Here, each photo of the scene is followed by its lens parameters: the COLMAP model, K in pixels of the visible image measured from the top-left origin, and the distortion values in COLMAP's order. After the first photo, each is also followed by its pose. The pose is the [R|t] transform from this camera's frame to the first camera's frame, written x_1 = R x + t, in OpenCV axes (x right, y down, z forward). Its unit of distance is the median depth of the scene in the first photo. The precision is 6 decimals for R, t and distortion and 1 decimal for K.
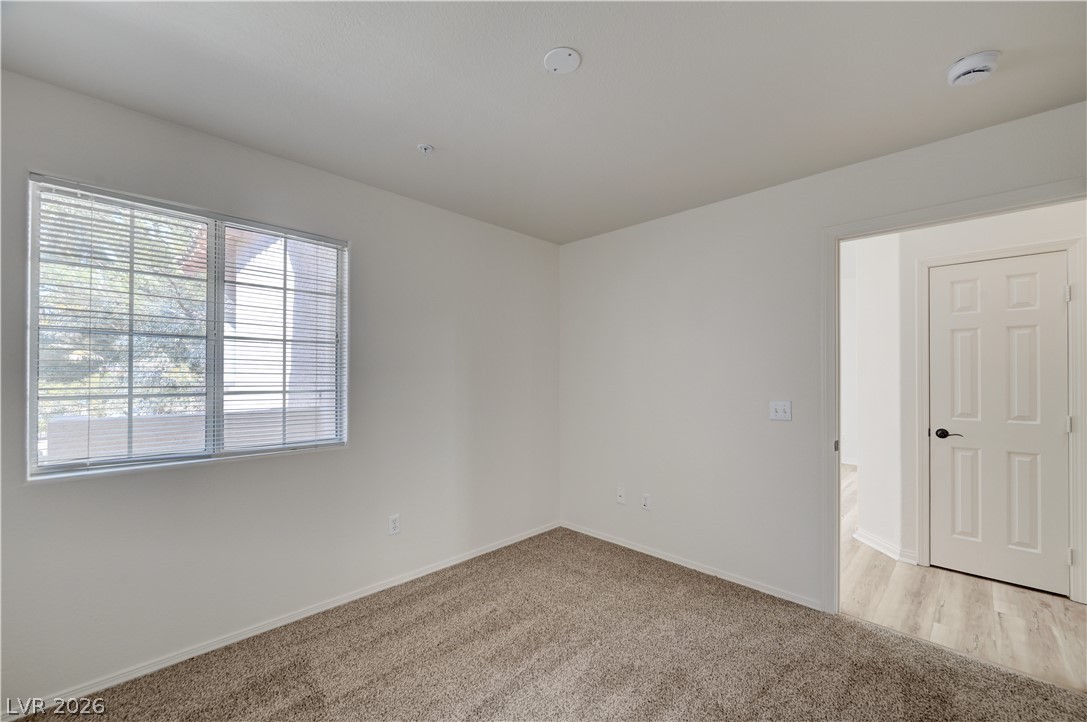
lens RADIAL K [[430.0, 0, 547.9], [0, 430.0, 370.6], [0, 0, 1]] dist [0.000836, 0.000029]
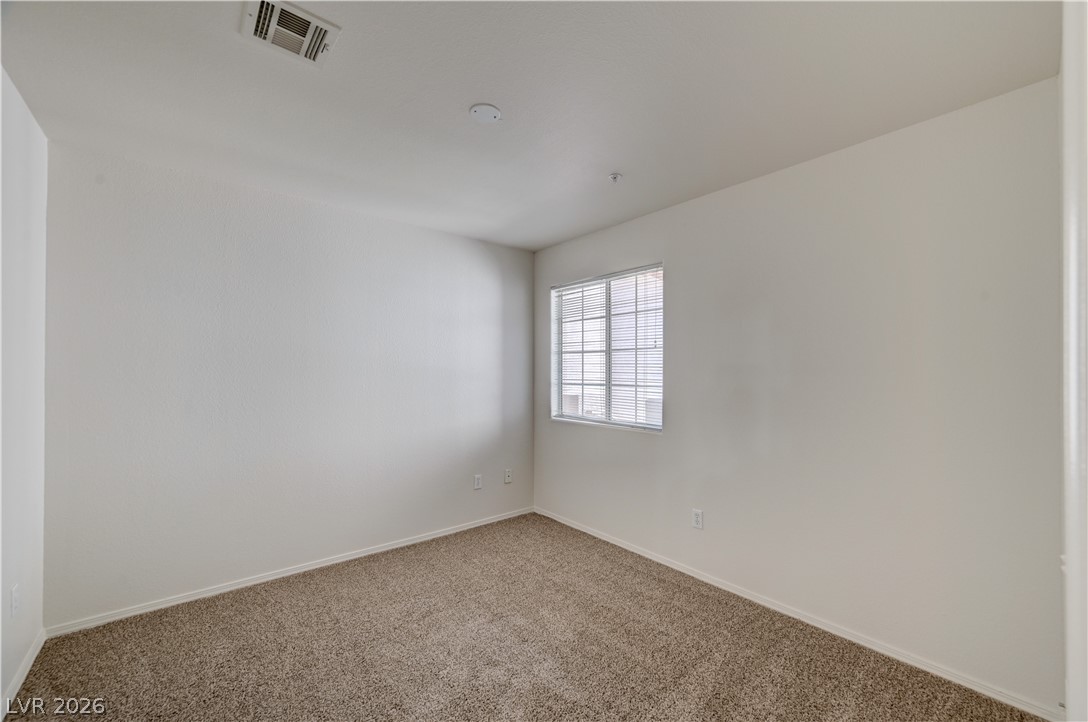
lens RADIAL K [[430.4, 0, 548.4], [0, 430.4, 370.6], [0, 0, 1]] dist [0.000836, 0.000029]
pose [[-0.086553, -0.004172, -0.996238, 1.425915], [0.010907, 0.999927, -0.005135, 0.007375], [0.996188, -0.011310, -0.086502, 1.491297]]
